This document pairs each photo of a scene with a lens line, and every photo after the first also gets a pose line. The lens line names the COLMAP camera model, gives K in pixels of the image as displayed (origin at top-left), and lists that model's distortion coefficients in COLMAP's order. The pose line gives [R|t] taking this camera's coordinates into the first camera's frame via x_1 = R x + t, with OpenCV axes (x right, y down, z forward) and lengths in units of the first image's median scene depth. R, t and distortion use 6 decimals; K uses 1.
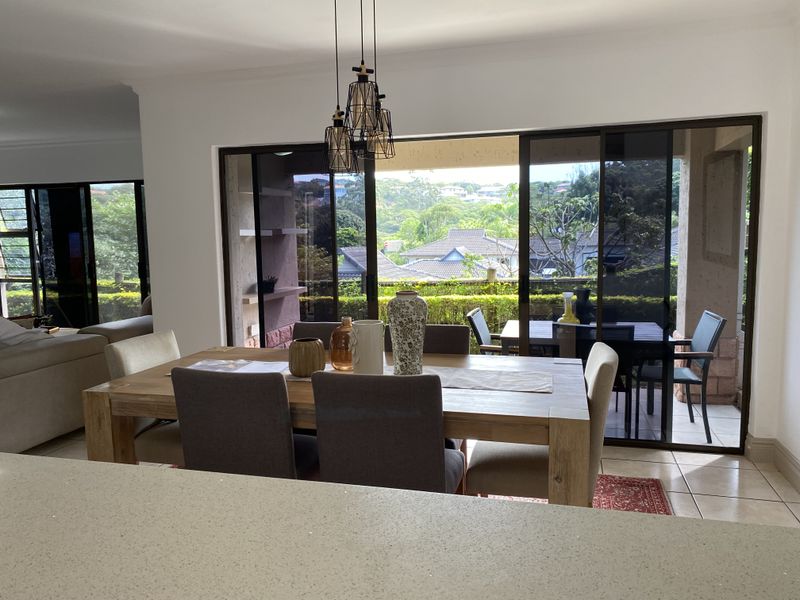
lens RADIAL K [[613.3, 0, 400.0], [0, 613.3, 300.0], [0, 0, 1]] dist [0.087878, -0.160325]
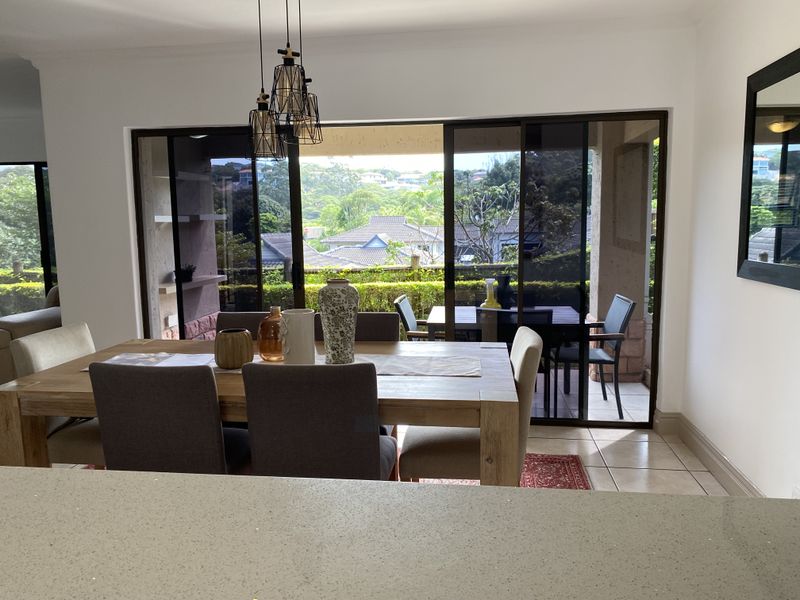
lens RADIAL K [[614.5, 0, 403.2], [0, 614.5, 297.3], [0, 0, 1]] dist [0.057182, -0.082518]
pose [[0.991105, -0.013567, 0.132388, -0.008188], [0.011321, 0.999779, 0.017708, -0.000832], [-0.132599, -0.016052, 0.991040, 0.001516]]
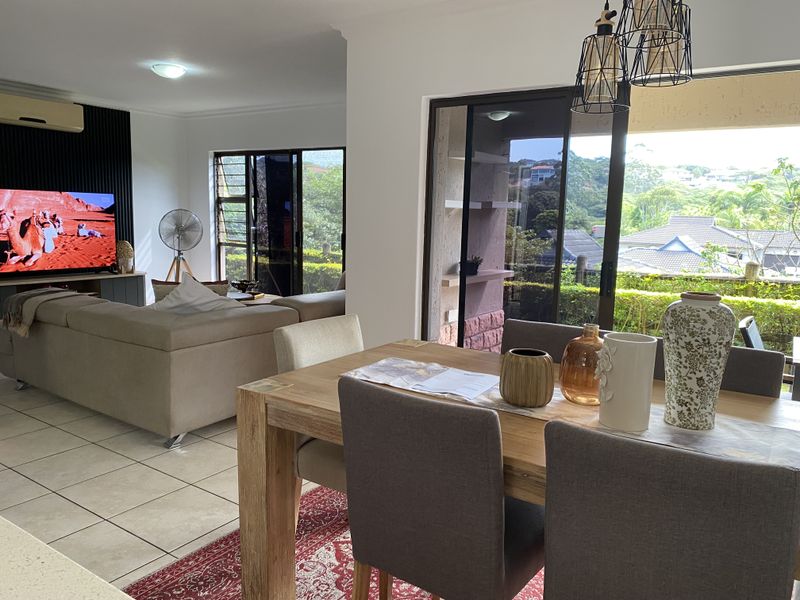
lens RADIAL K [[613.3, 0, 400.0], [0, 613.3, 300.0], [0, 0, 1]] dist [0.087878, -0.160325]
pose [[0.947193, 0.085148, -0.309152, -0.042373], [-0.075908, 0.996237, 0.041819, -0.005674], [0.311549, -0.016144, 0.950093, 0.161043]]
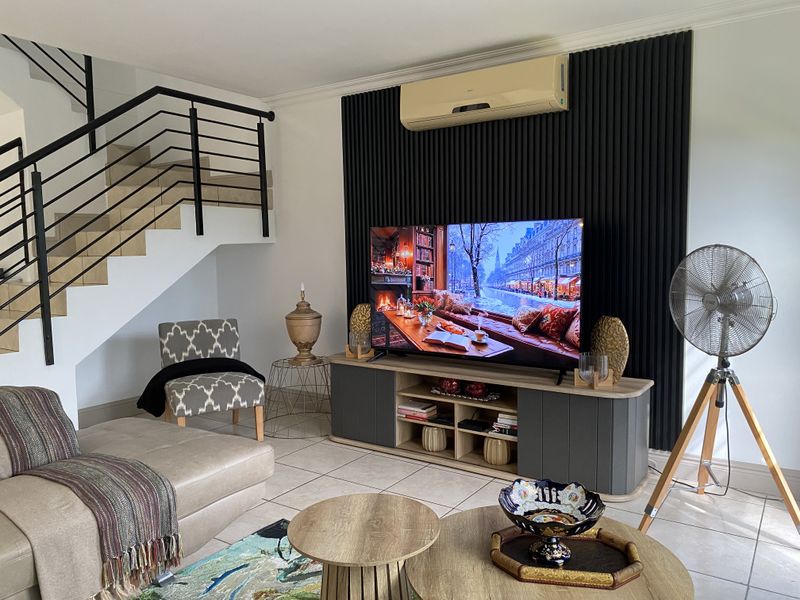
lens RADIAL K [[606.9, 0, 400.0], [0, 606.9, 300.0], [0, 0, 1]] dist [0.051266, -0.069299]
pose [[-0.319339, 0.100240, -0.942324, -0.125992], [-0.082448, 0.987680, 0.133005, -0.032371], [0.944047, 0.120167, -0.307140, 0.424830]]
